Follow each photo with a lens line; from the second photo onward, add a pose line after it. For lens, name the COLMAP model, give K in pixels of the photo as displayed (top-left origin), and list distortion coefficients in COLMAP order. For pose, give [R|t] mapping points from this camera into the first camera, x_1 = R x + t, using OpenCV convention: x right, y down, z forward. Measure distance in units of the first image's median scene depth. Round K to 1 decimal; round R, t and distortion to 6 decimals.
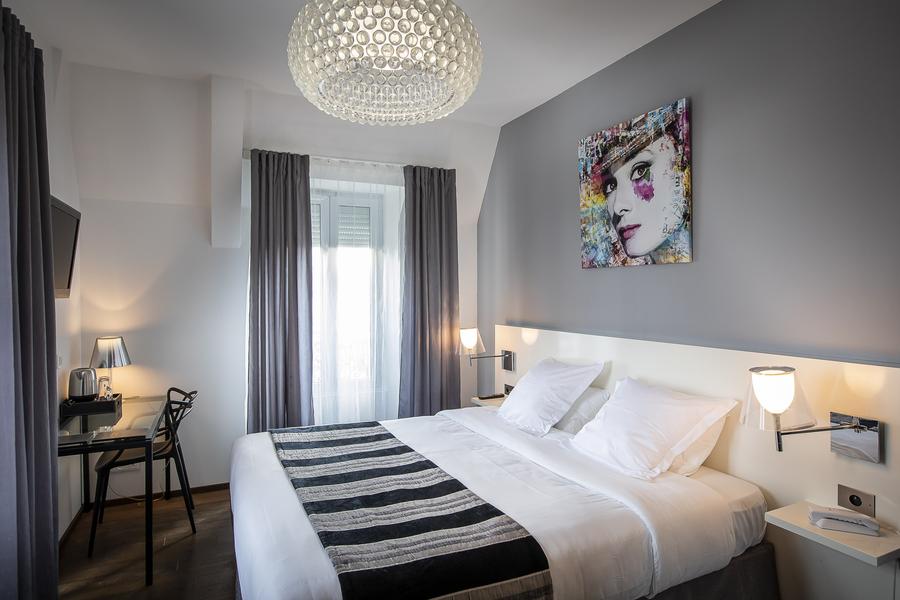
lens RADIAL K [[534.6, 0, 447.2], [0, 534.6, 296.3], [0, 0, 1]] dist [-0.008583, -0.001600]
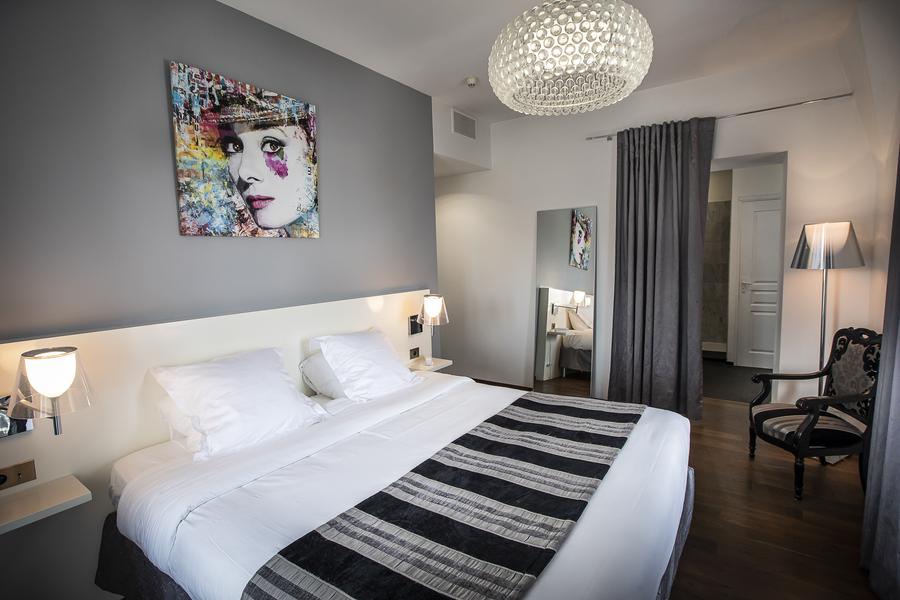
lens RADIAL K [[445.4, 0, 444.3], [0, 445.4, 298.1], [0, 0, 1]] dist [-0.030814, 0.001003]
pose [[-0.518724, -0.075754, 0.851579, -0.538667], [0.028110, 0.994017, 0.105548, -0.020783], [-0.854480, 0.078688, -0.513491, 1.122009]]
